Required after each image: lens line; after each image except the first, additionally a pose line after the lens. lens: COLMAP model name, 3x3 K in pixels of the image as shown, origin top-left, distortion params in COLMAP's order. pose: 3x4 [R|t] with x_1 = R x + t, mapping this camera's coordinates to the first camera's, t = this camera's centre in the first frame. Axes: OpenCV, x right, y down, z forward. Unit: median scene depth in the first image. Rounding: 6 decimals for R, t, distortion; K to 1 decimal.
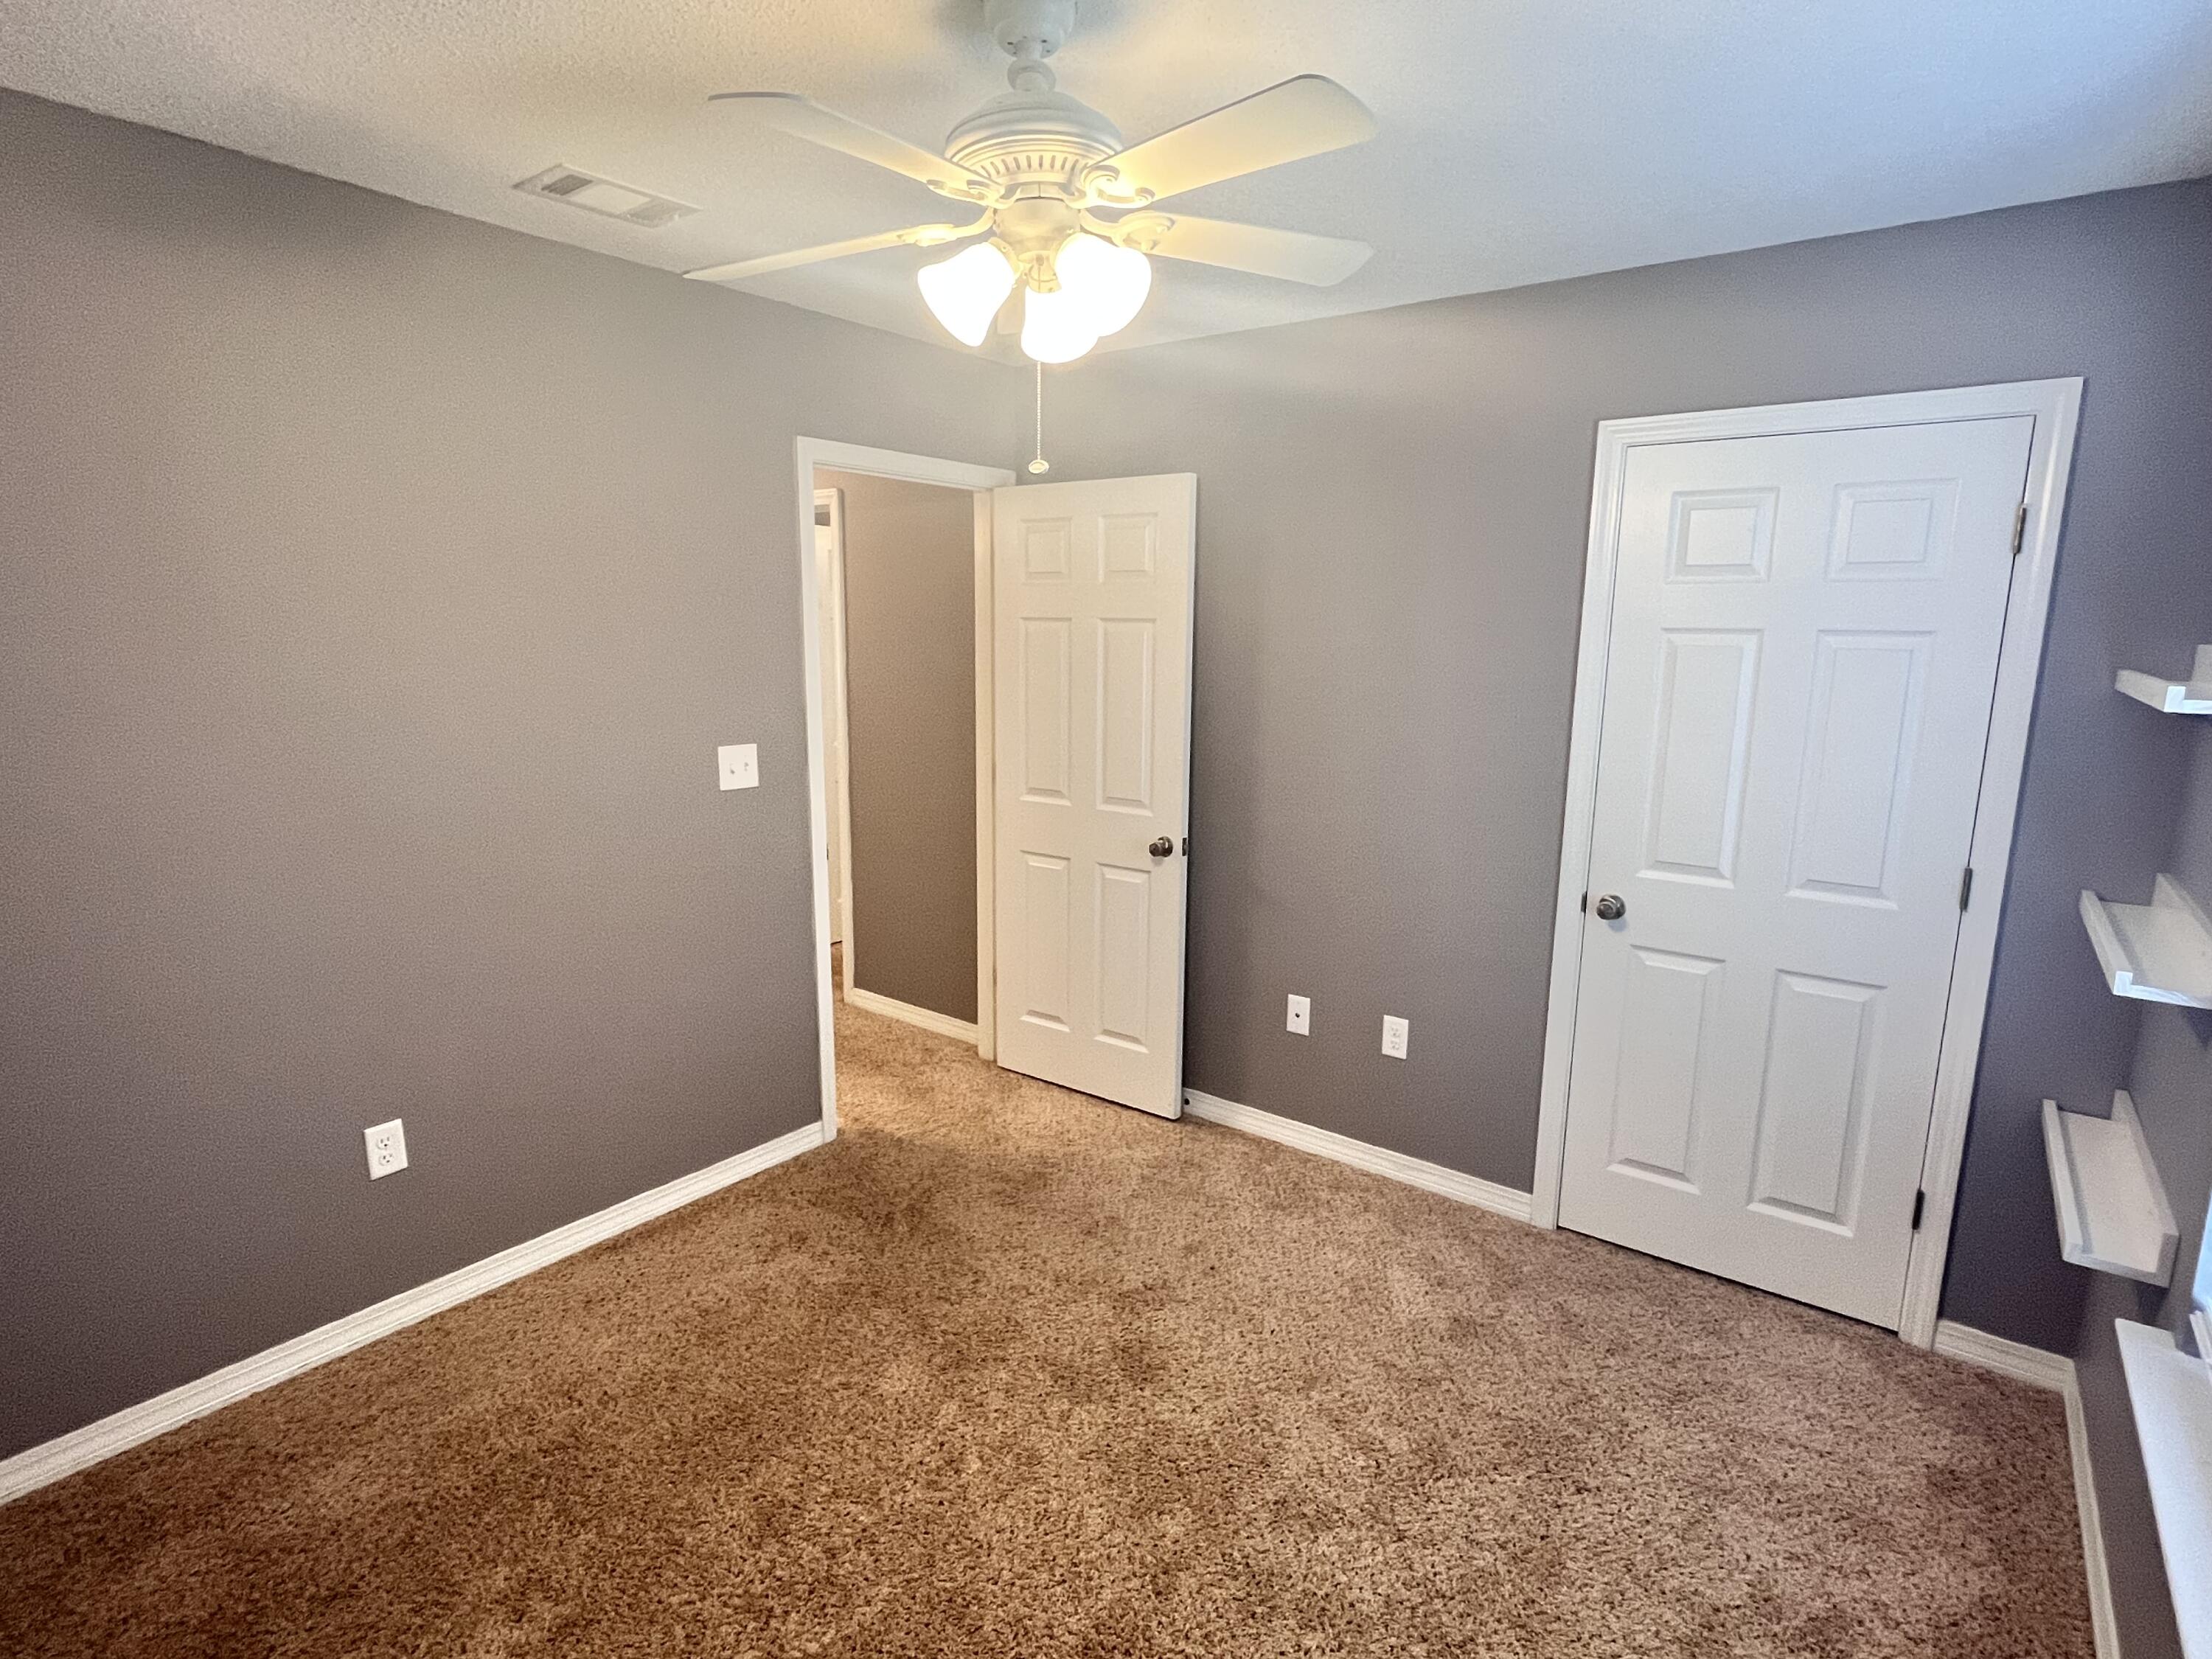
lens RADIAL K [[1136.1, 0, 1108.2], [0, 1136.1, 822.2], [0, 0, 1]] dist [-0.007461, 0.002221]
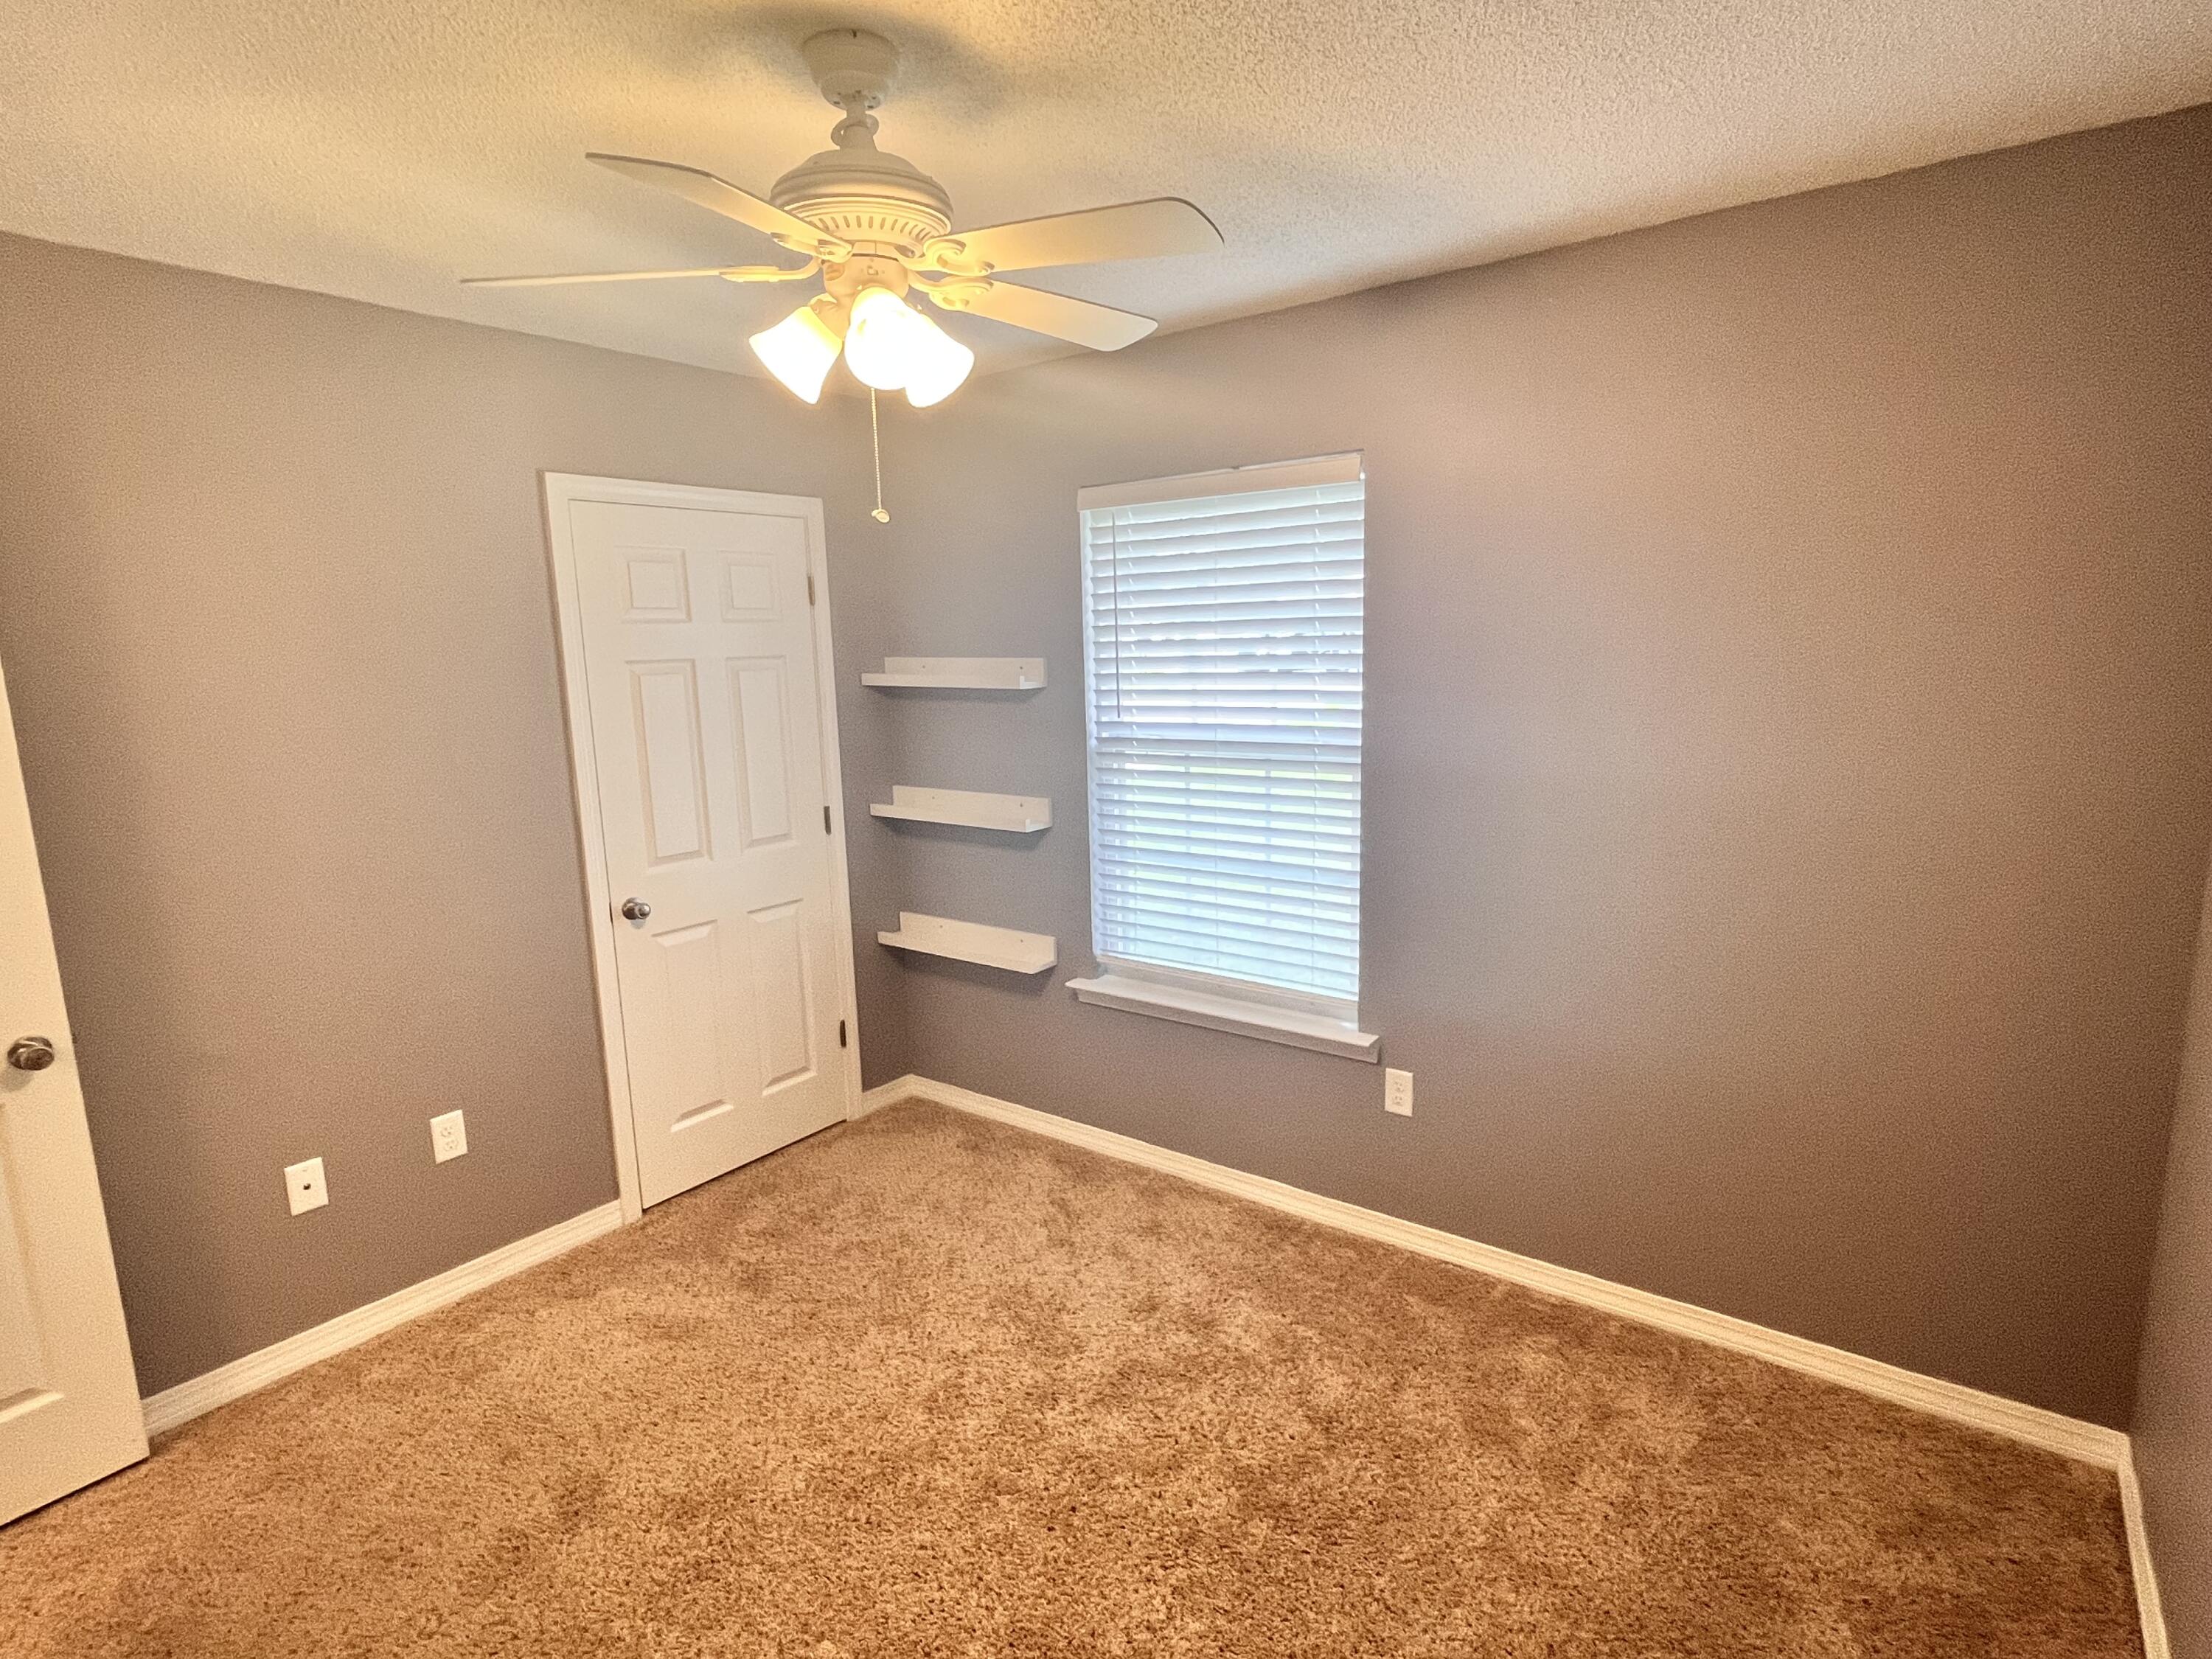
lens RADIAL K [[1136.1, 0, 1095.3], [0, 1136.1, 833.1], [0, 0, 1]] dist [-0.007461, 0.002221]
pose [[0.006843, -0.179056, 0.983815, -0.654117], [0.208172, 0.962538, 0.173736, -0.097614], [-0.978068, 0.203614, 0.043861, 0.493832]]
